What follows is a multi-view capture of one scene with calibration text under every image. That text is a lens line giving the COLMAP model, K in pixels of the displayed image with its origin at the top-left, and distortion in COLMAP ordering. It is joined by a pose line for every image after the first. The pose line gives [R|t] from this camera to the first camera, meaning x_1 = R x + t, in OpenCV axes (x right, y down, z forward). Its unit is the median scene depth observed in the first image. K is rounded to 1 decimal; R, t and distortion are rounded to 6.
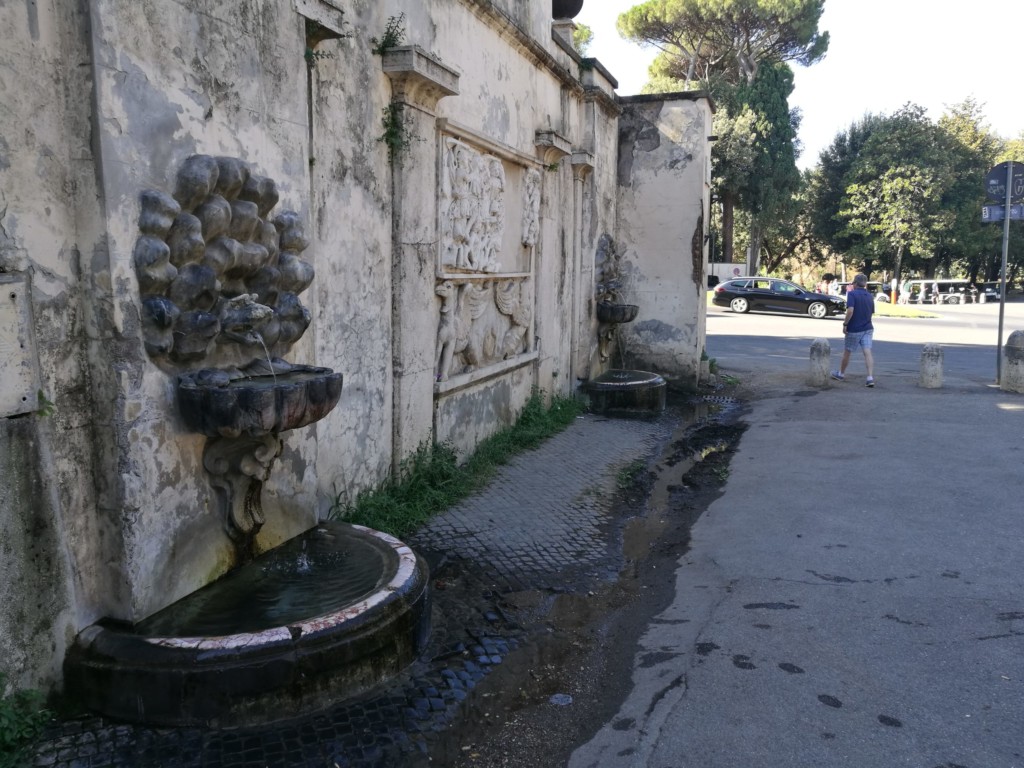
lens RADIAL K [[804.9, 0, 515.5], [0, 804.9, 384.3], [0, 0, 1]] dist [0.006679, -0.012969]
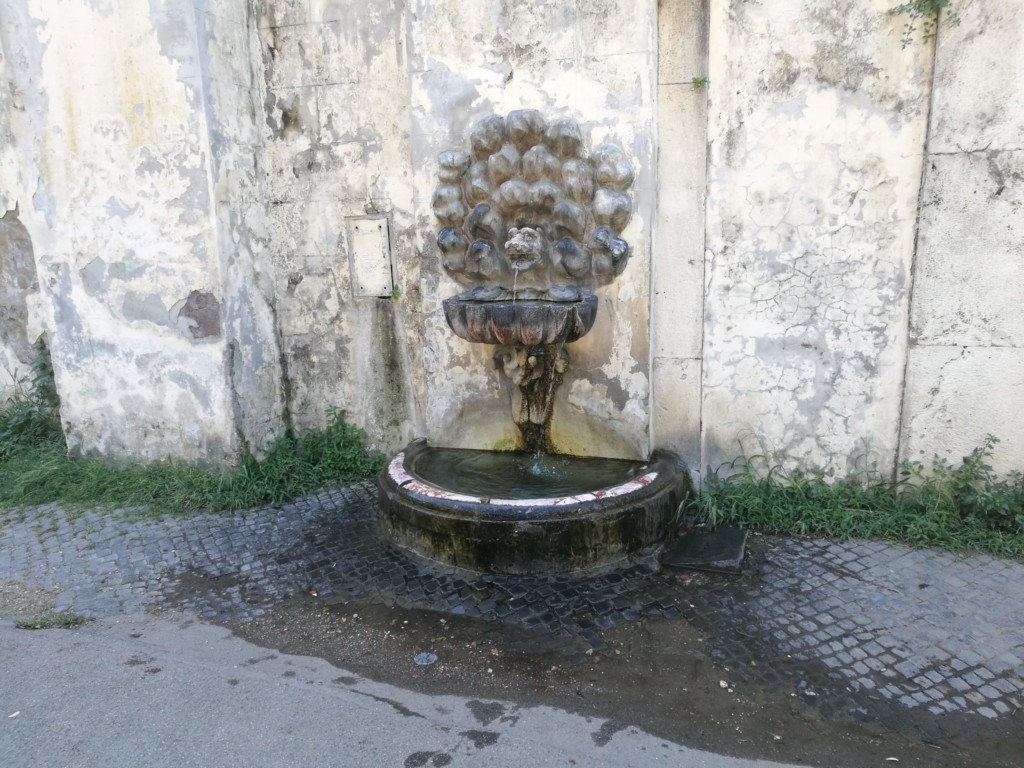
lens RADIAL K [[804.9, 0, 516.6], [0, 804.9, 388.9], [0, 0, 1]] dist [0.006679, -0.012969]
pose [[0.009704, 0.212768, -0.977055, 0.926590], [-0.111961, 0.971188, 0.210378, -0.137221], [0.993665, 0.107350, 0.033246, 1.035706]]
